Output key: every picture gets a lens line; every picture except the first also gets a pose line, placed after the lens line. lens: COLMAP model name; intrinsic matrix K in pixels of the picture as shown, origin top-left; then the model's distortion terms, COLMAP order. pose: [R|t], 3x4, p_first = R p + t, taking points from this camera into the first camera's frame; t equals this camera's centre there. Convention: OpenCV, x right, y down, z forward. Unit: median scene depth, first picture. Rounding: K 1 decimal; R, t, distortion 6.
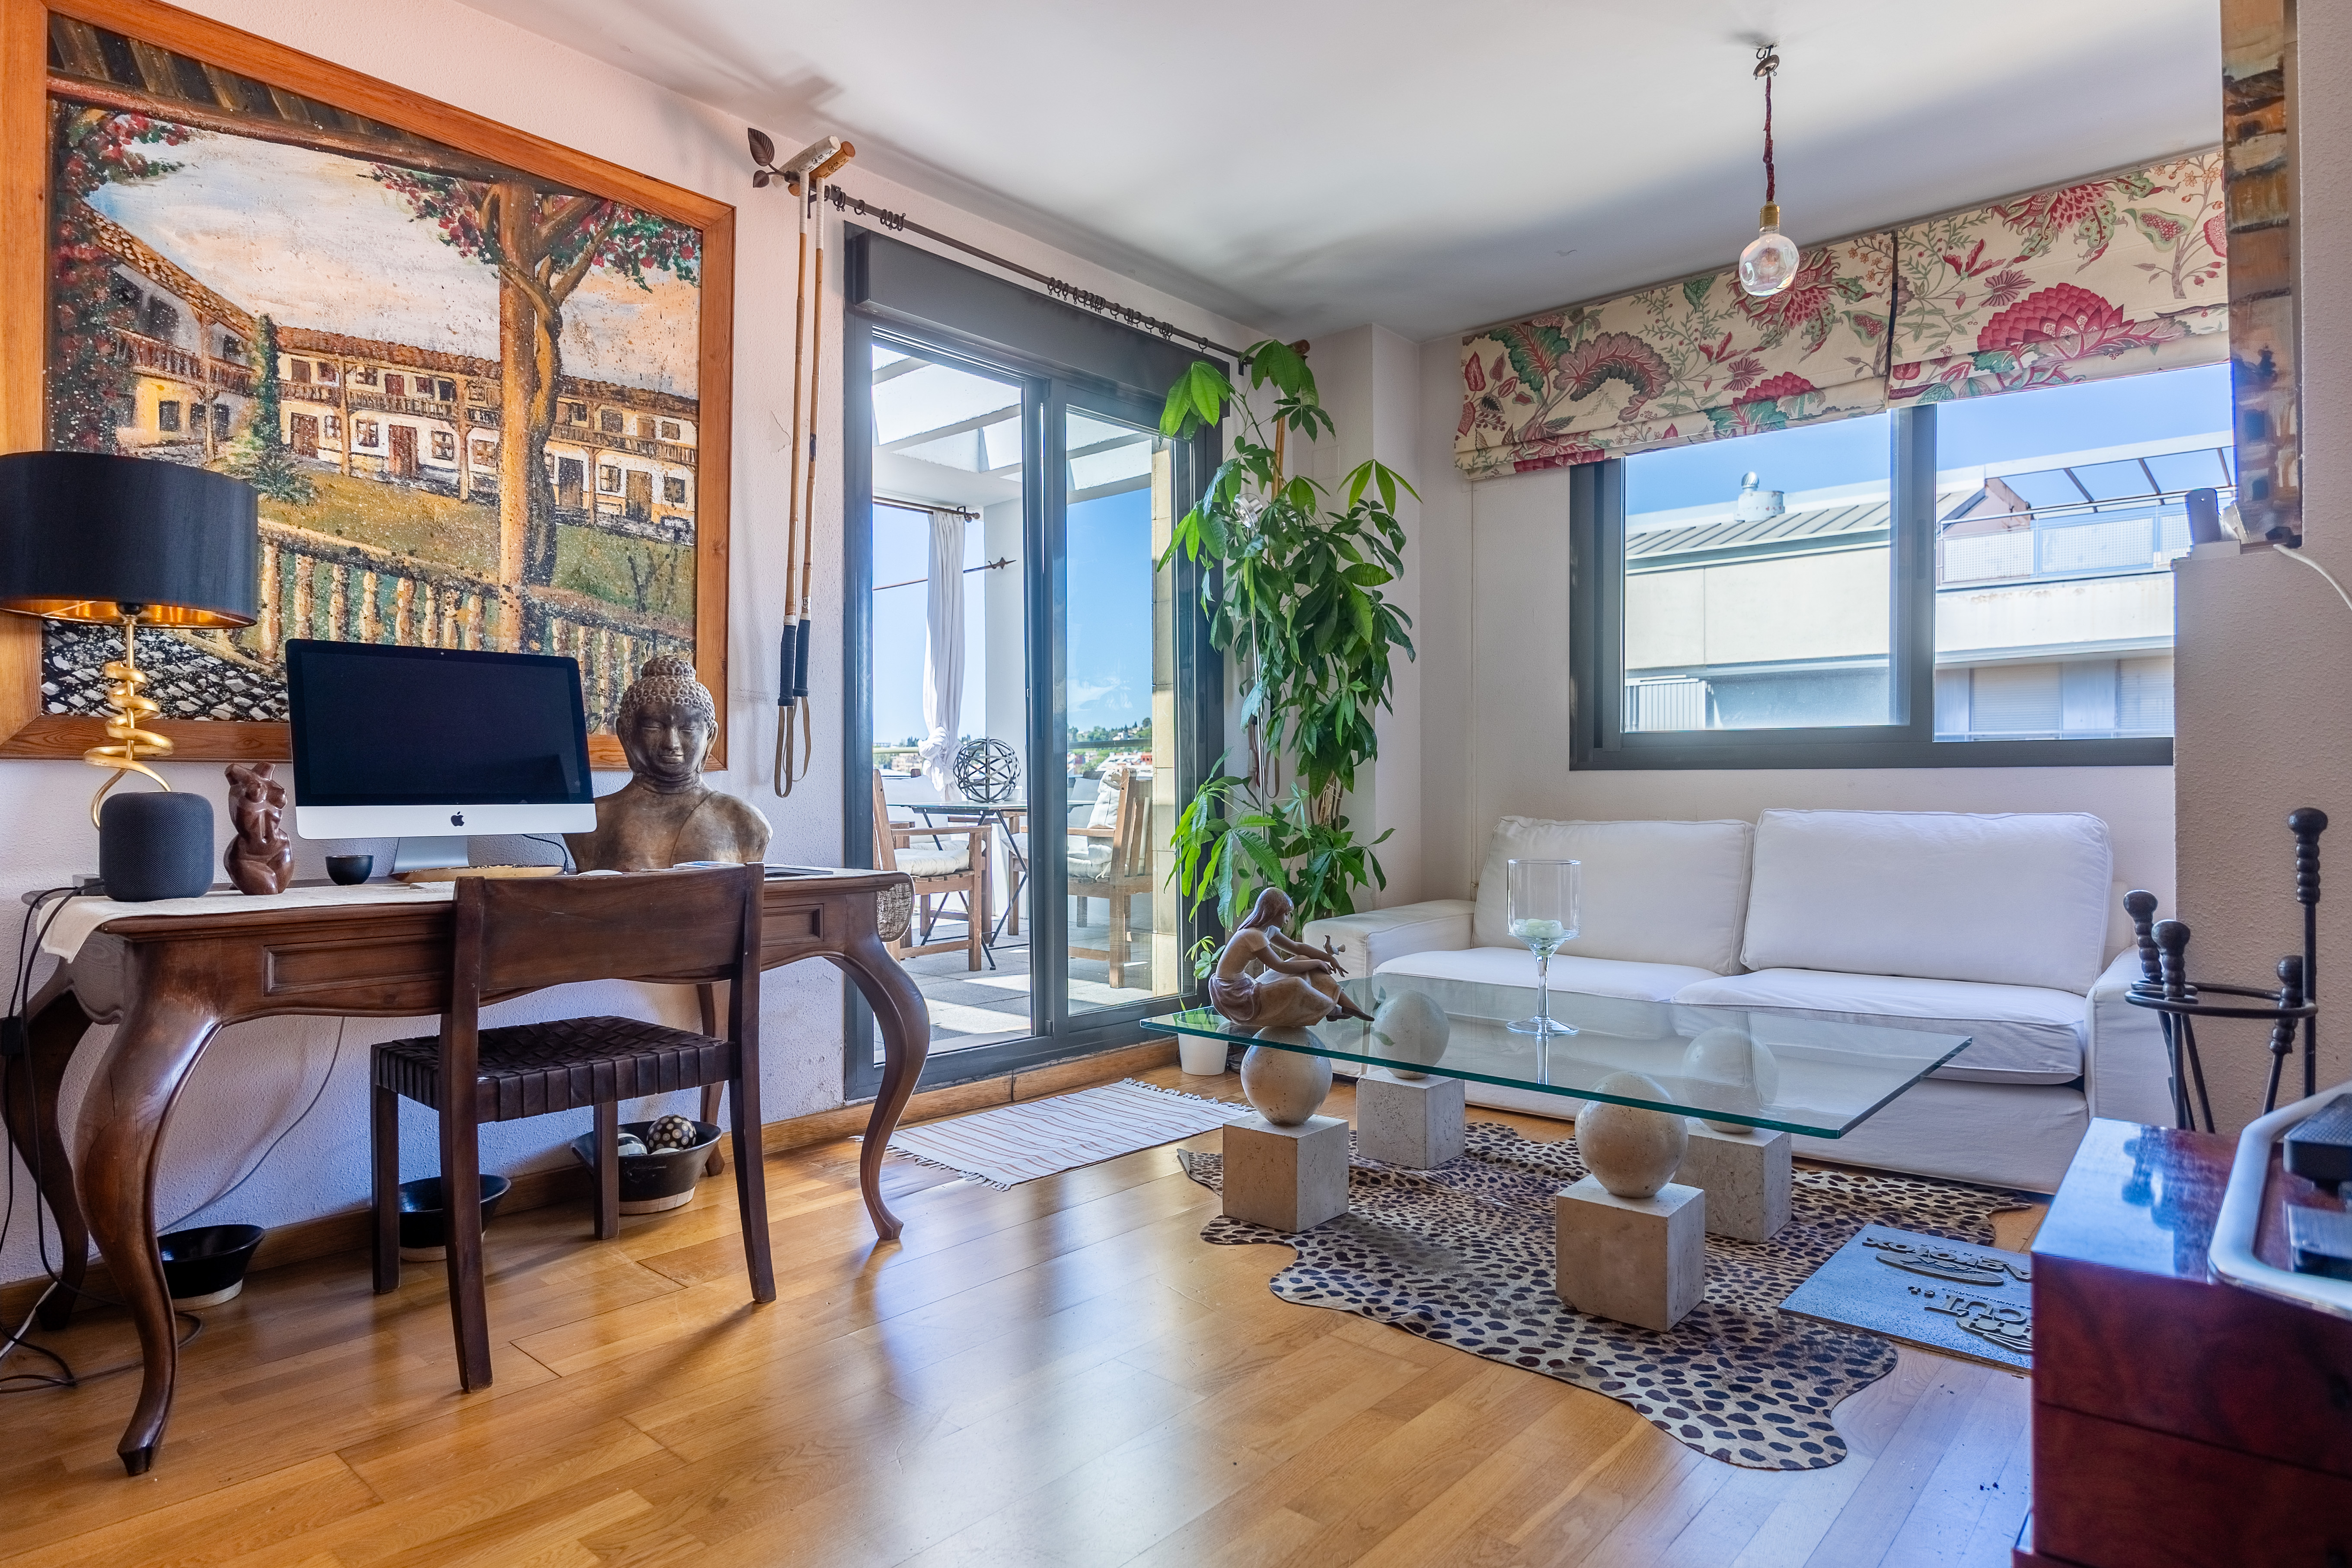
lens RADIAL K [[1326.1, 0, 1198.8], [0, 1326.1, 789.7], [0, 0, 1]] dist [-0.016879, 0.001584]
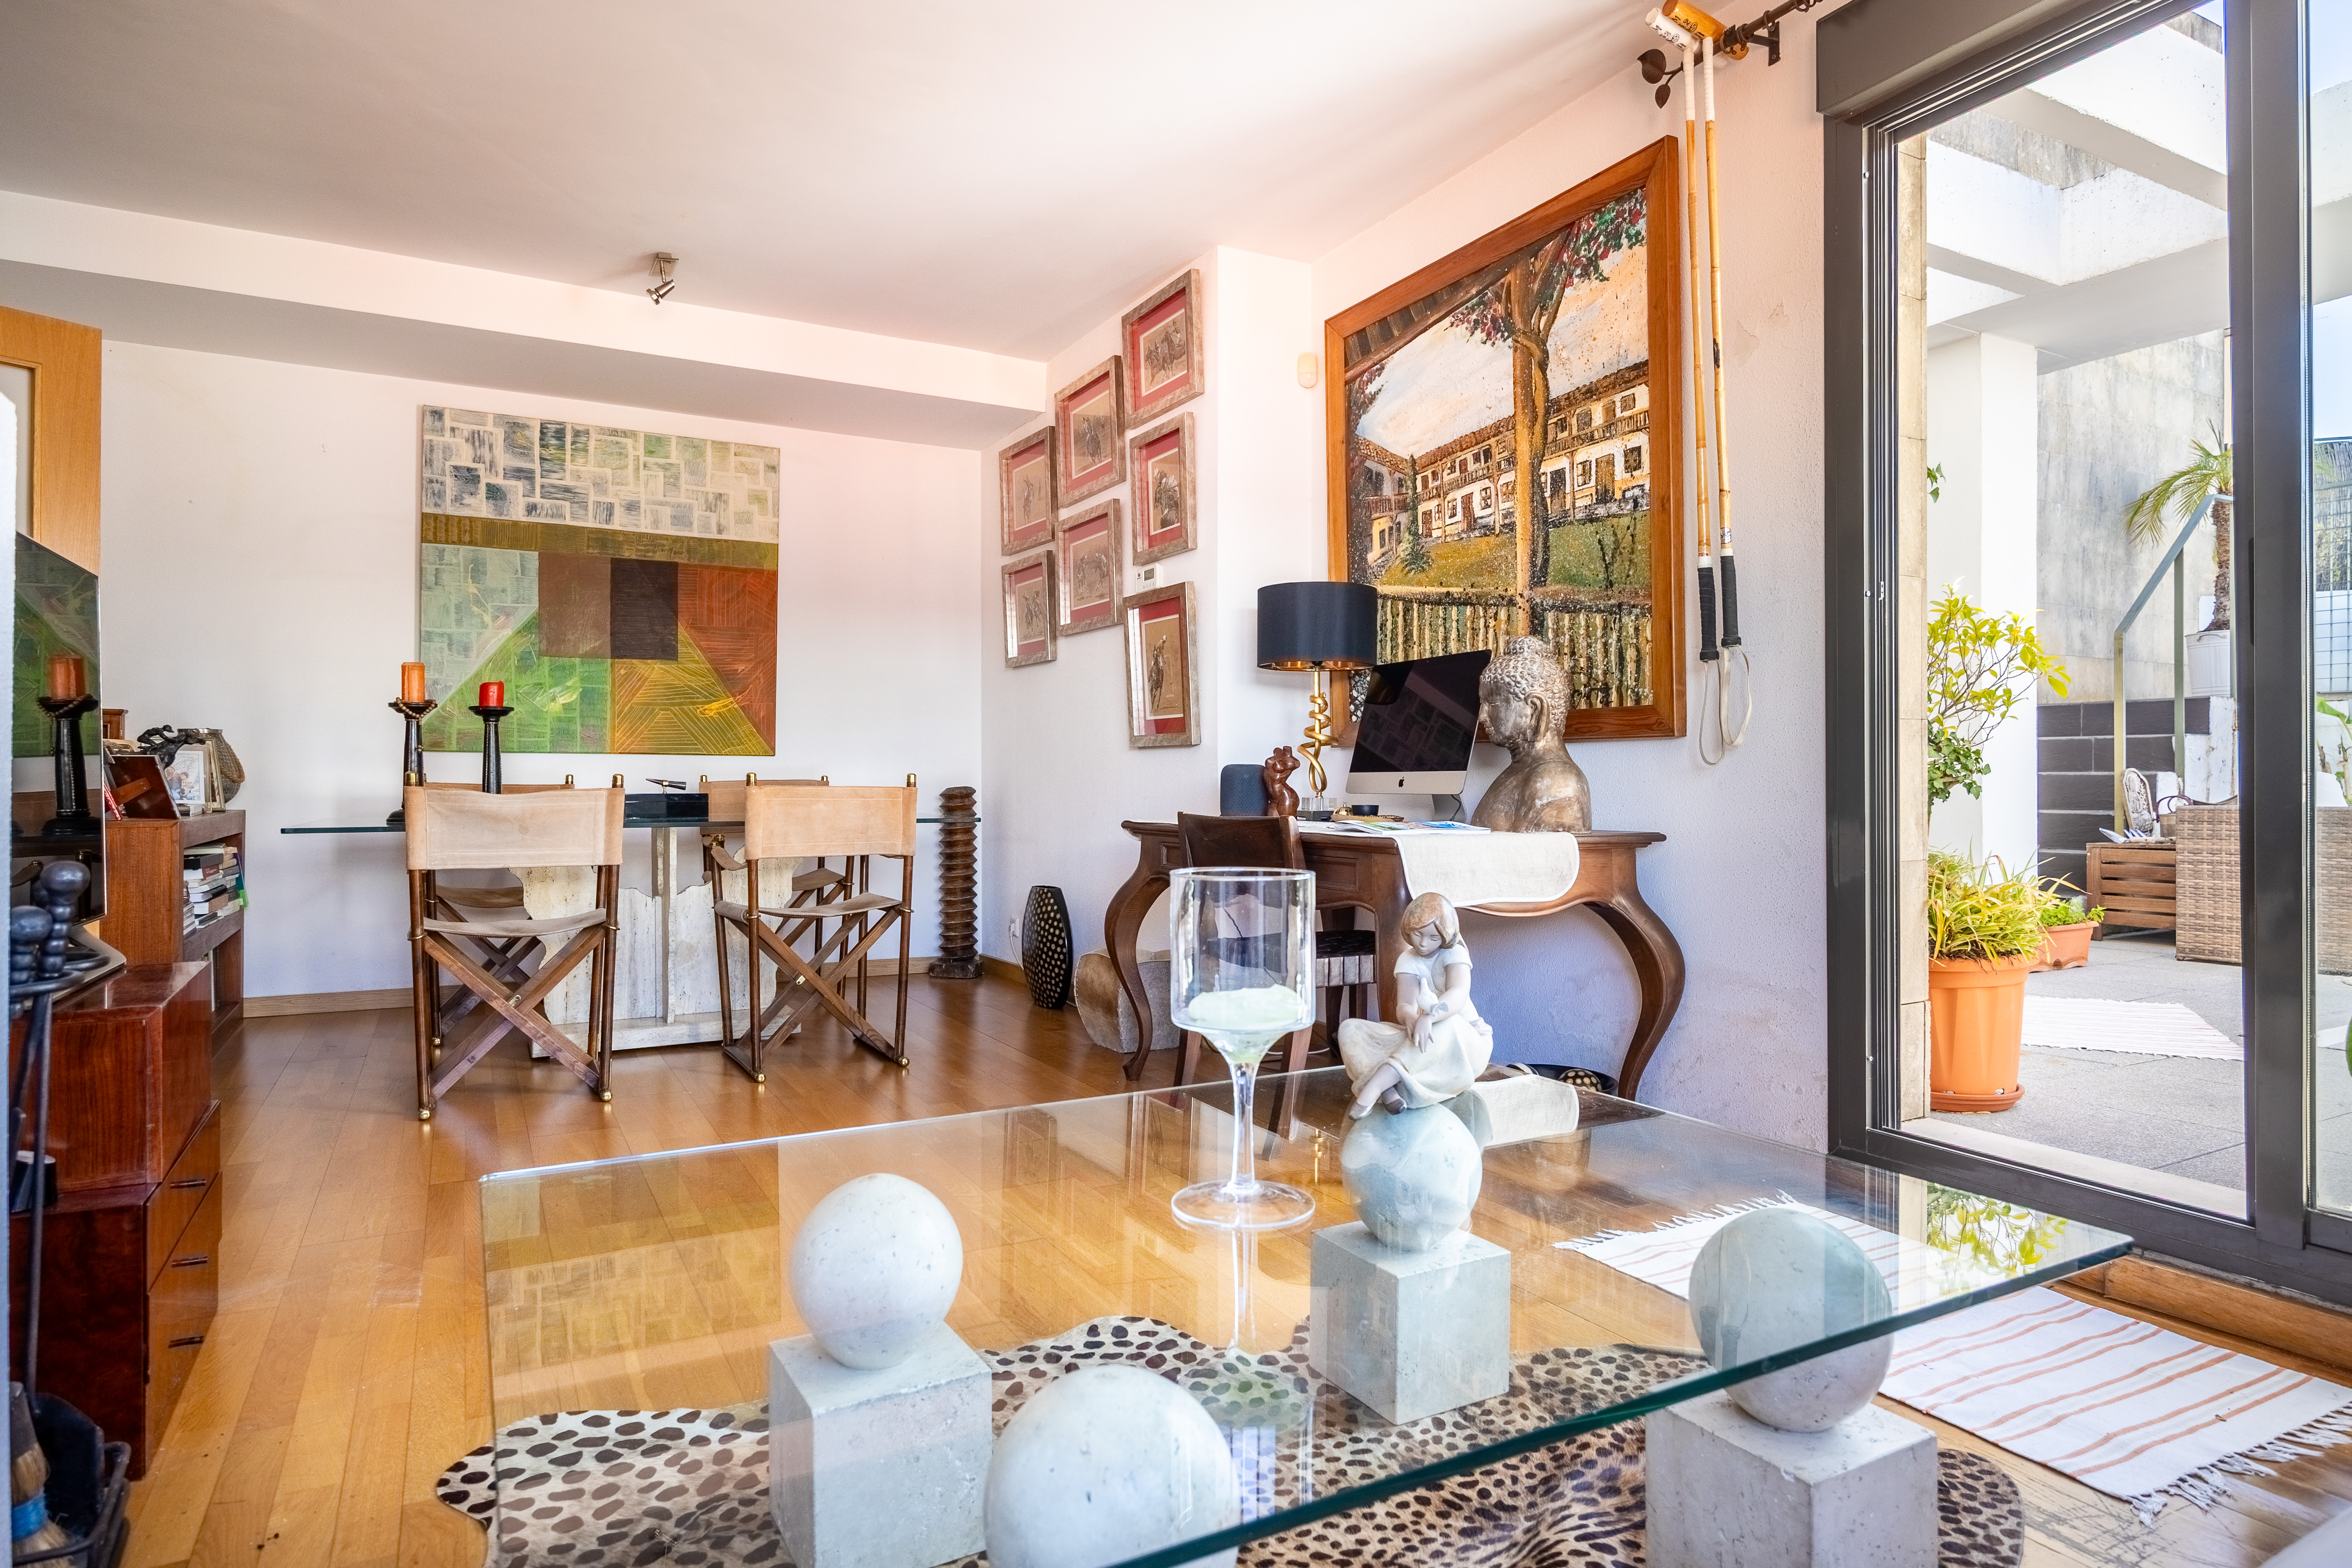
lens RADIAL K [[1326.1, 0, 1198.8], [0, 1326.1, 789.7], [0, 0, 1]] dist [-0.016879, 0.001584]
pose [[-0.353538, 0.003903, -0.935412, 0.767586], [0.000804, 0.999992, 0.003868, 0.023702], [0.935420, 0.000616, -0.353539, 1.212115]]
